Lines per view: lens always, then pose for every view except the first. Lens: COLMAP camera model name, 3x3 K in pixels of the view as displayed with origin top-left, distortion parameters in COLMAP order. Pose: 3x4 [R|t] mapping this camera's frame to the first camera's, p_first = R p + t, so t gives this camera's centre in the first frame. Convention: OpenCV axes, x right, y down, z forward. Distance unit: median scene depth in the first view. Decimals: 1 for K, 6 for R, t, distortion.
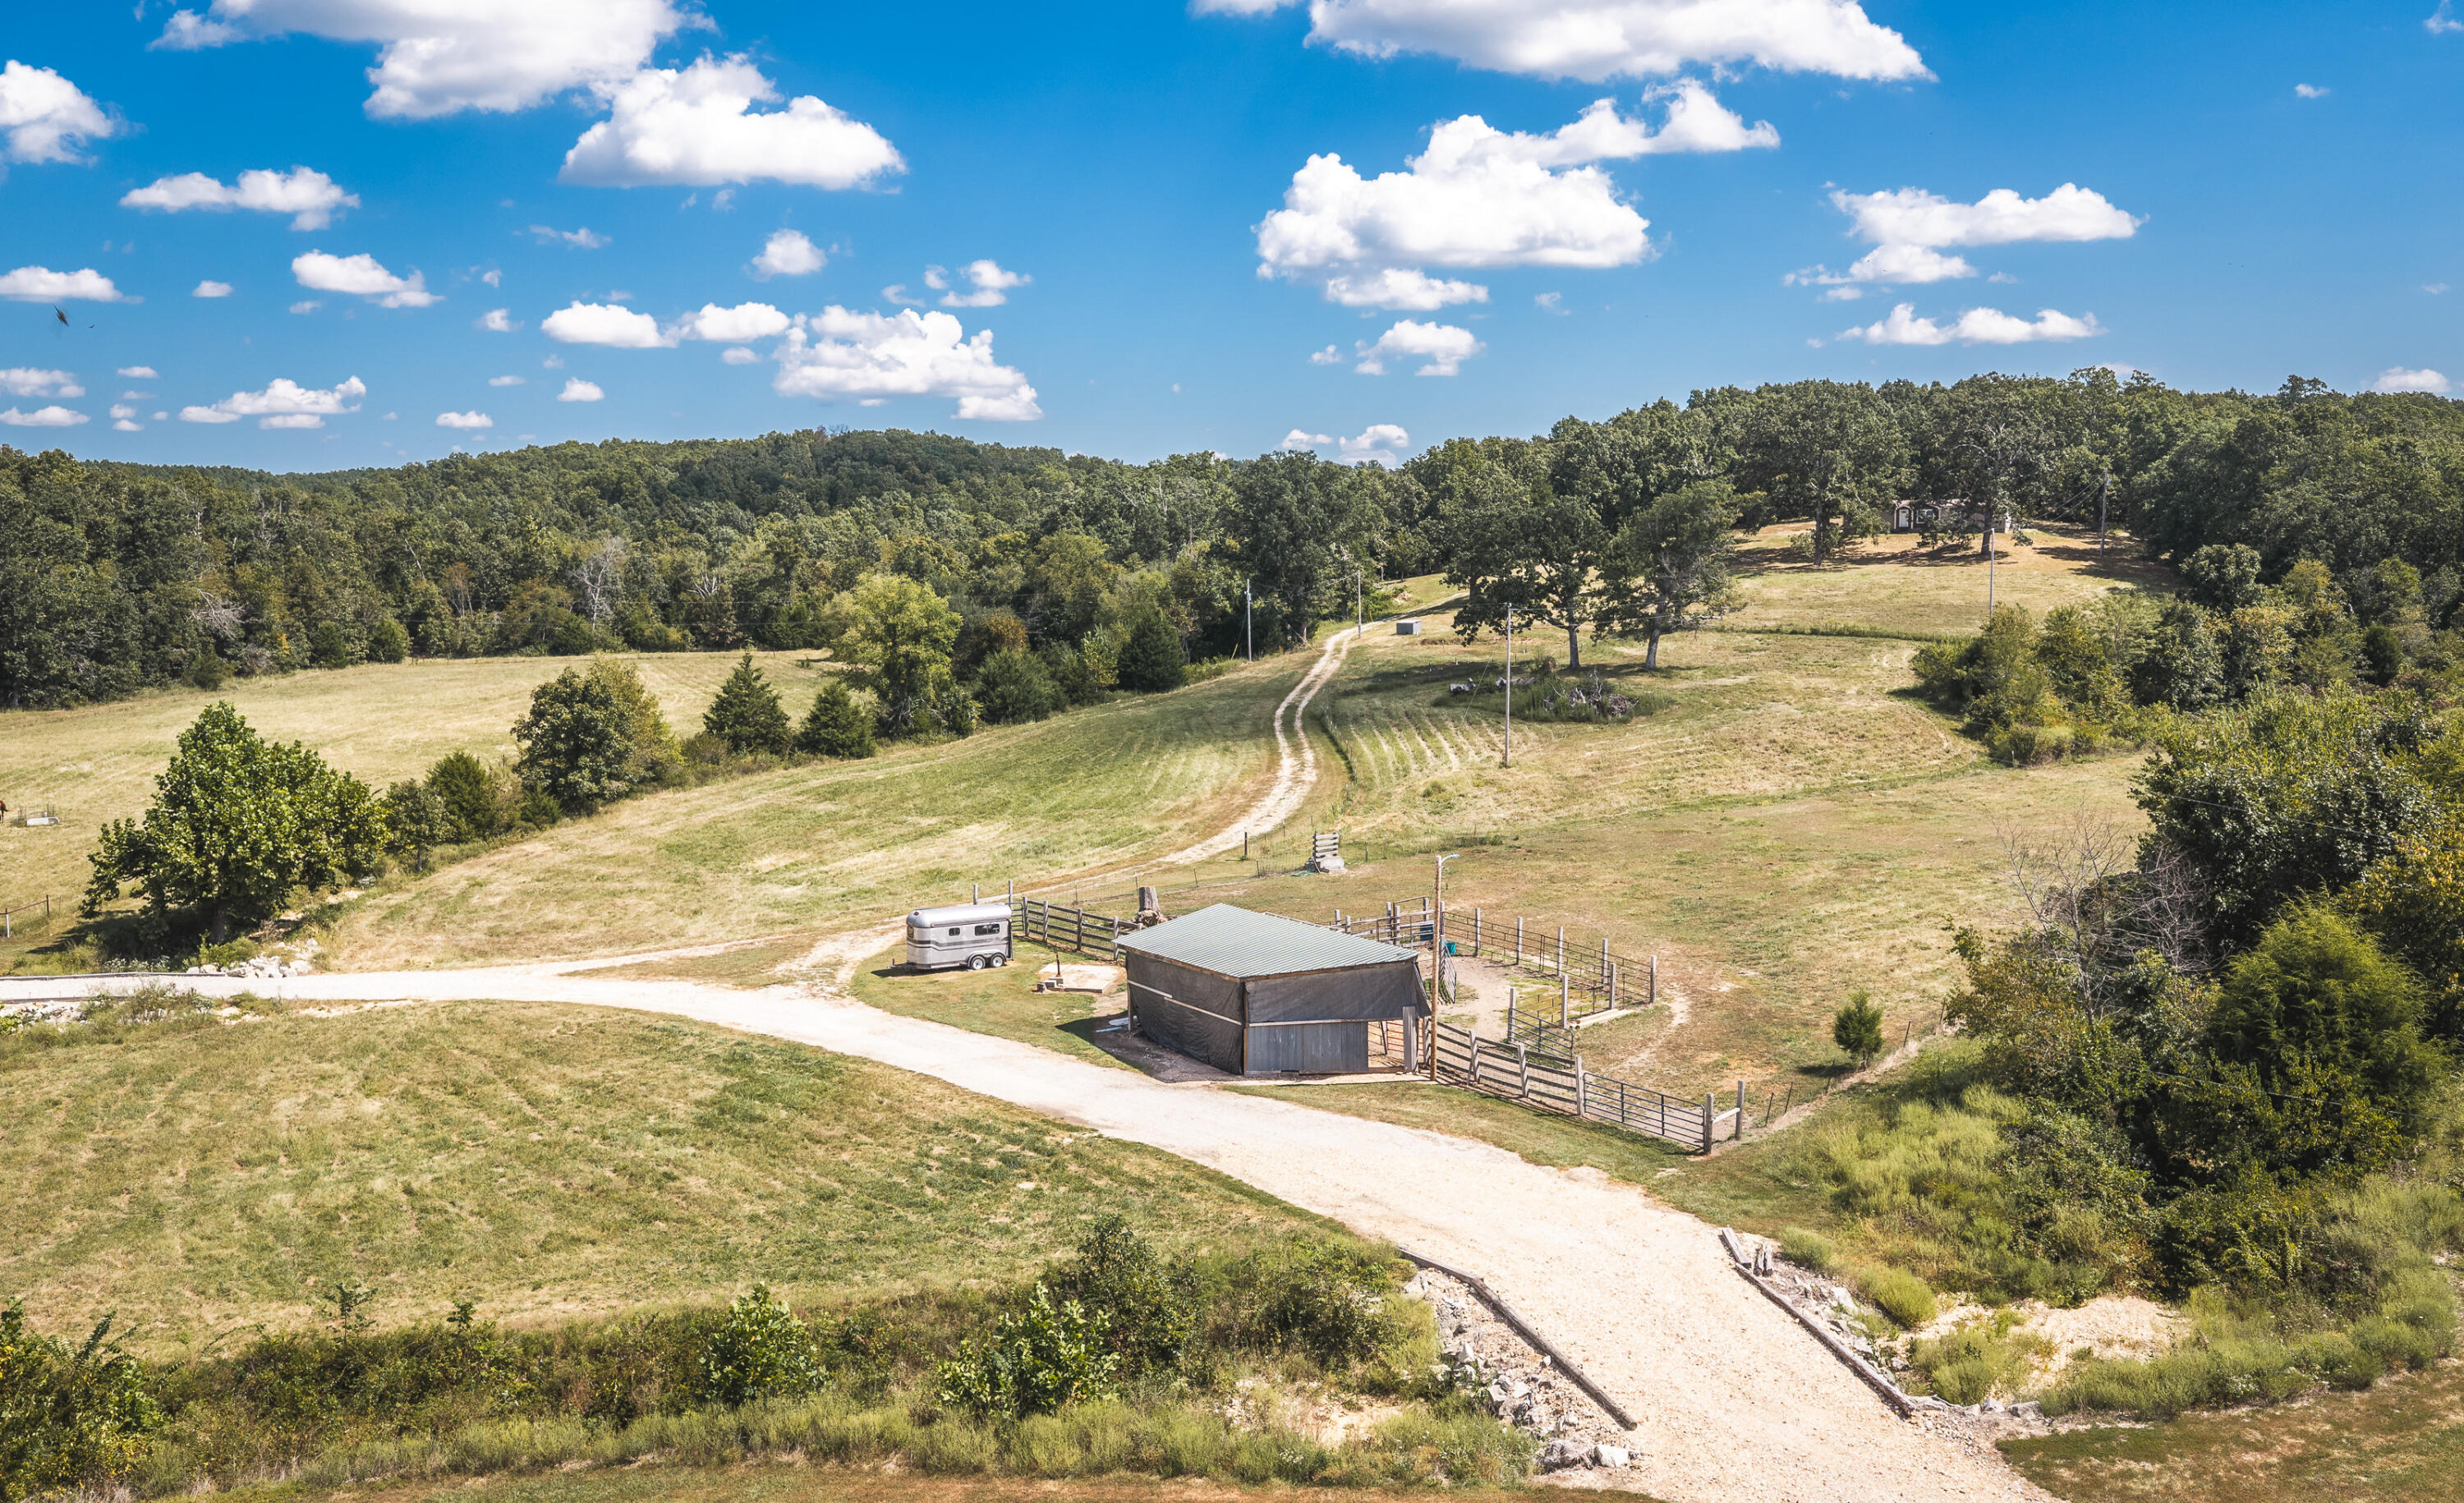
lens RADIAL K [[2057.2, 0, 1231.8], [0, 2057.2, 741.6], [0, 0, 1]] dist [0.021161, -0.030734]
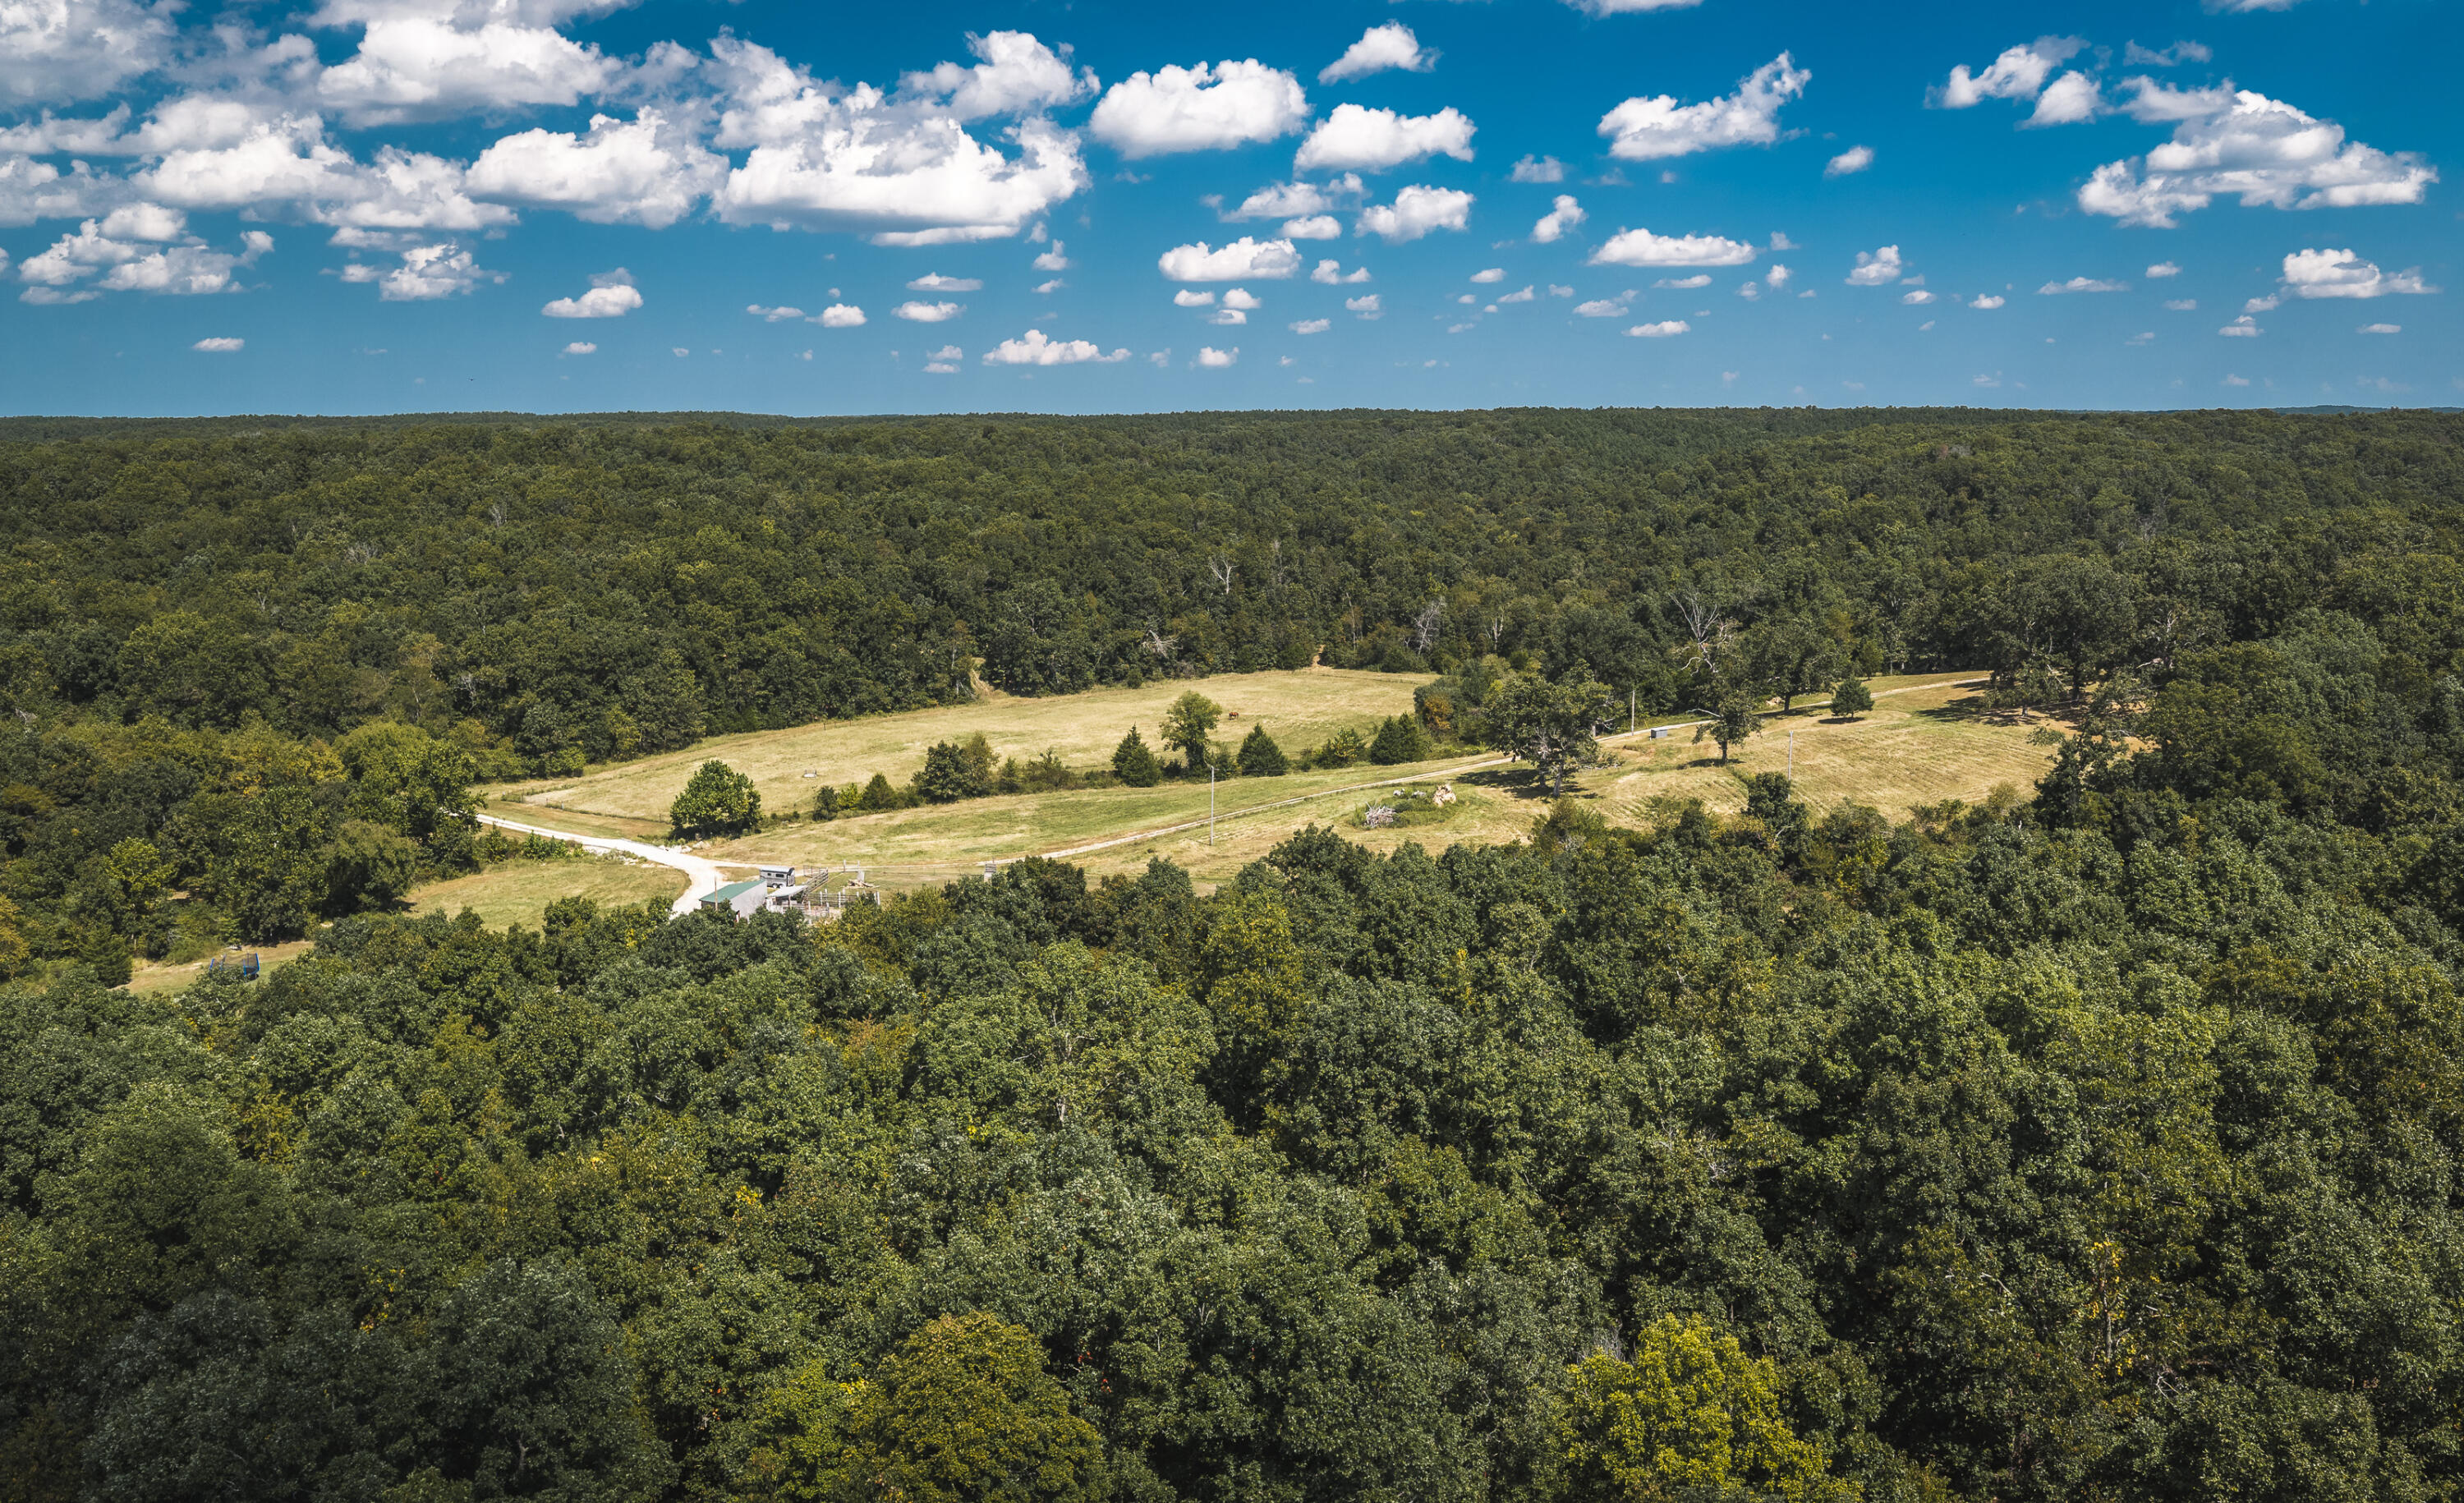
lens RADIAL K [[2057.2, 0, 1233.0], [0, 2057.2, 753.0], [0, 0, 1]] dist [0.021161, -0.030734]
pose [[0.651338, 0.102718, -0.751803, 1.036443], [-0.054756, 0.994575, 0.088450, -0.144980], [0.756810, -0.016445, 0.653428, -0.165823]]
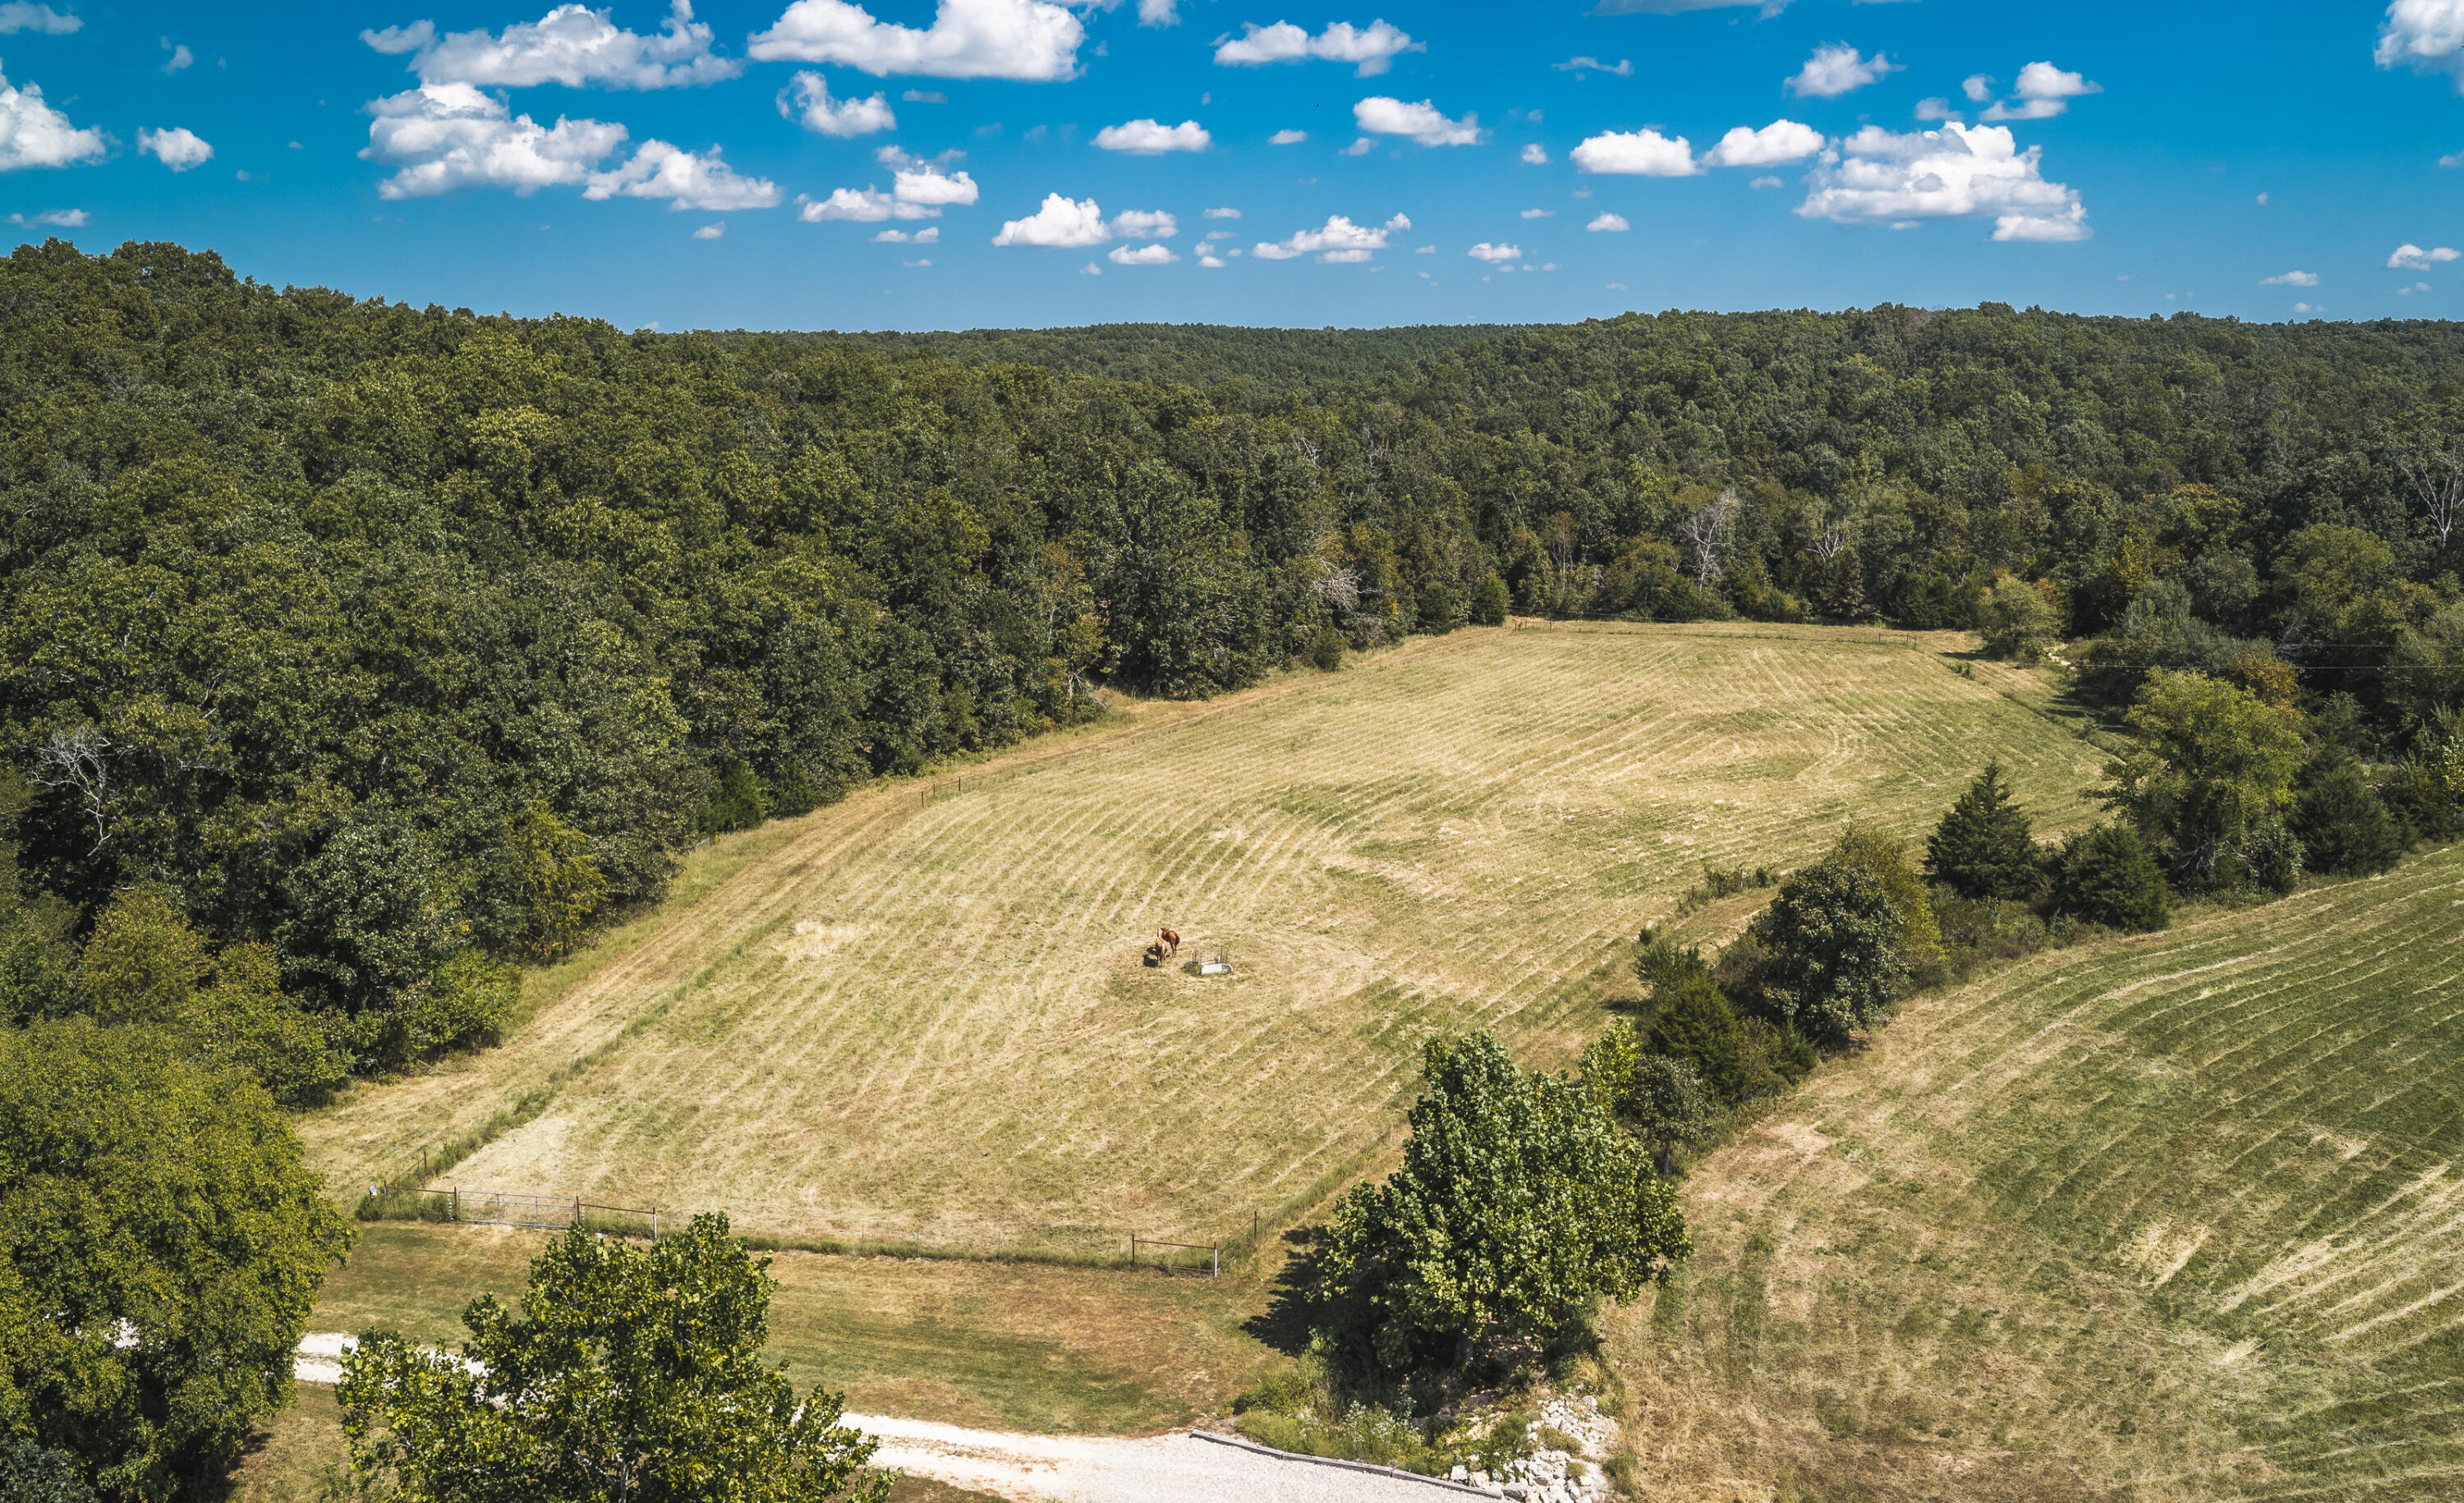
lens RADIAL K [[2057.2, 0, 1248.3], [0, 2057.2, 773.5], [0, 0, 1]] dist [0.021161, -0.030734]
pose [[0.892898, 0.096099, -0.439884, -0.111949], [-0.053503, 0.992682, 0.108261, -0.085170], [0.447069, -0.073131, 0.891505, 0.138932]]
